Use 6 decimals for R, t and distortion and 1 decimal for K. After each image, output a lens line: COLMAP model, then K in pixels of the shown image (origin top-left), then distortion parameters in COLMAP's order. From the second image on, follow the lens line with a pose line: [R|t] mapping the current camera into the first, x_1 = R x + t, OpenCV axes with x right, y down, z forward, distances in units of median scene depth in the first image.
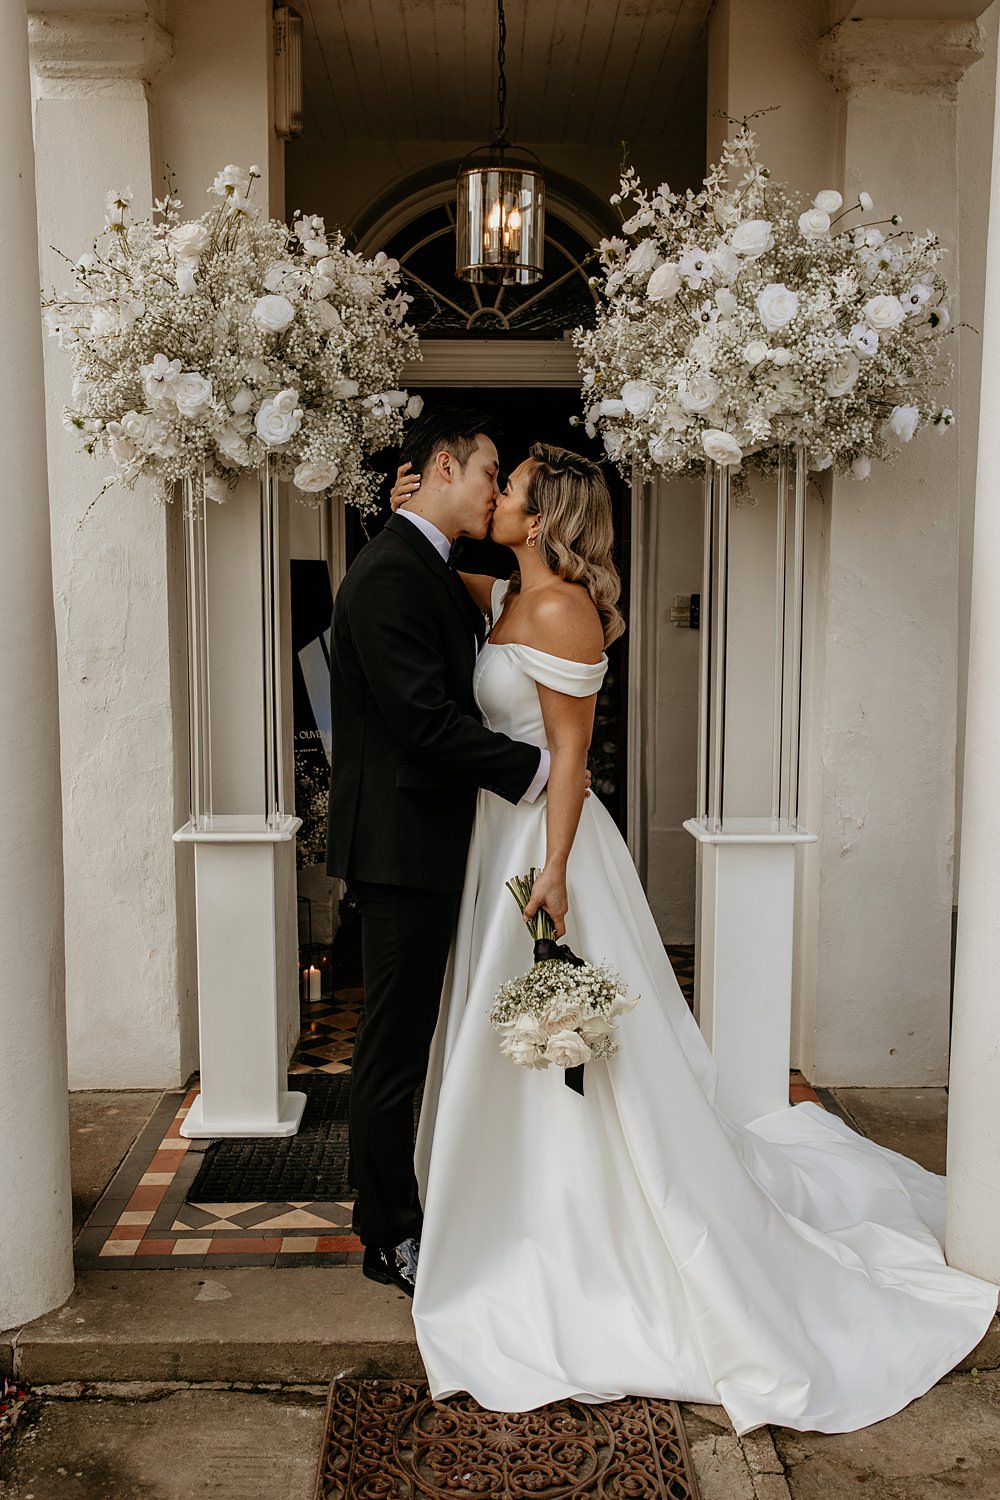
lens RADIAL K [[1477.1, 0, 476.7], [0, 1477.1, 777.1], [0, 0, 1]] dist [-0.008839, 0.000000]
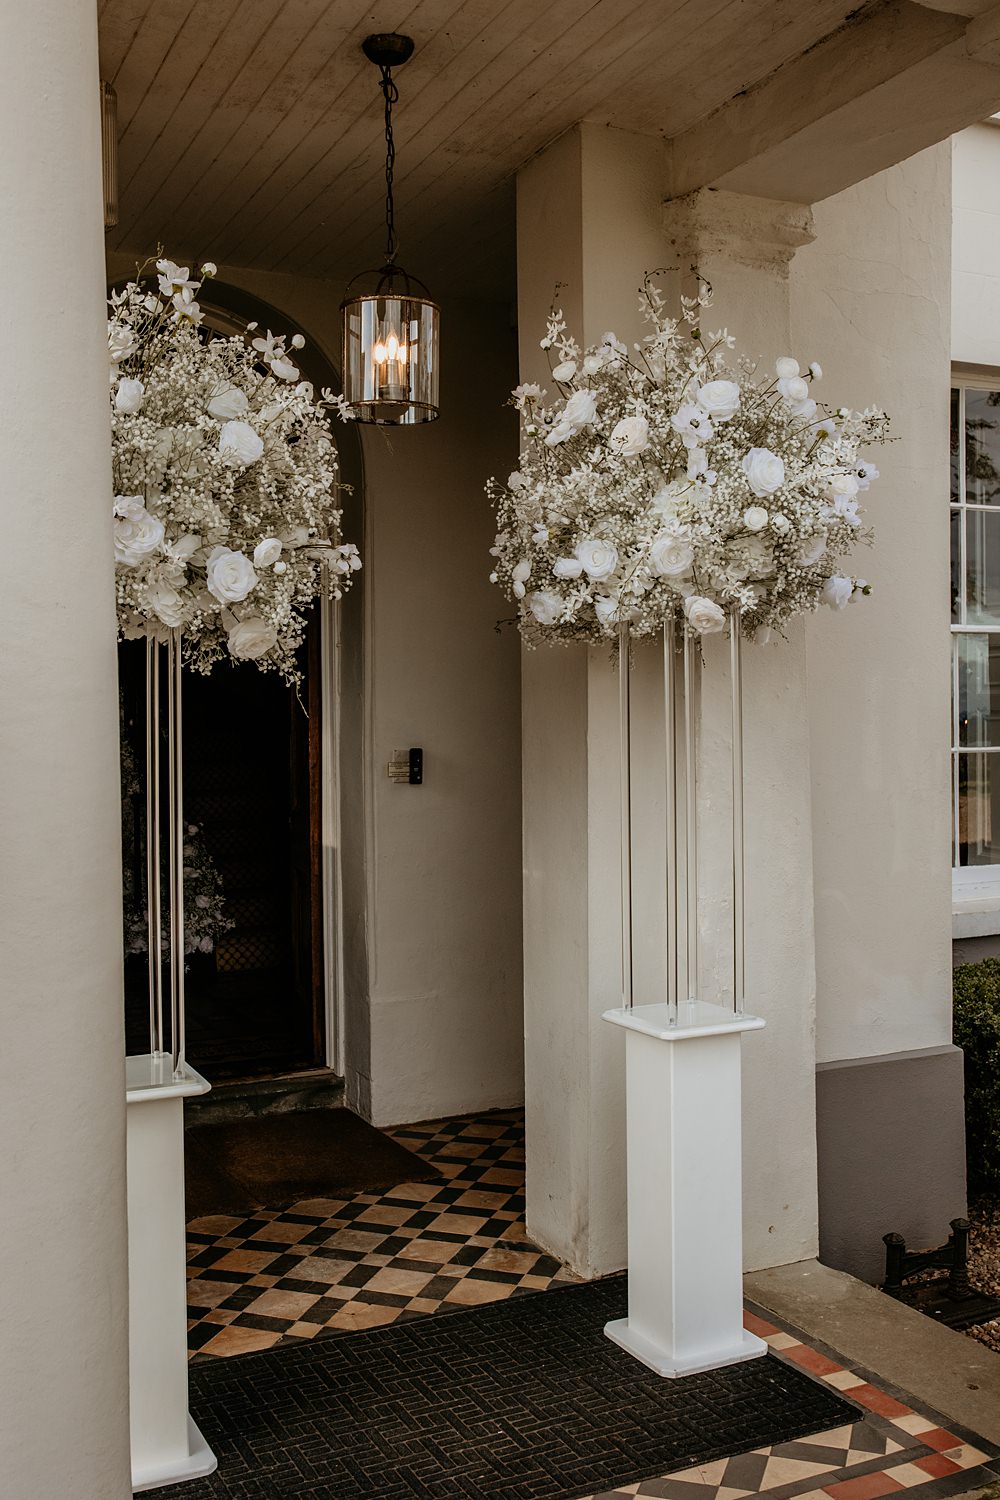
lens RADIAL K [[1477.1, 0, 505.7], [0, 1477.1, 760.8], [0, 0, 1]] dist [-0.008839, 0.000000]
pose [[0.910200, -0.023370, 0.413510, -0.326061], [0.061978, 0.994850, -0.080199, -0.063022], [-0.409506, 0.098626, 0.906961, 0.208043]]
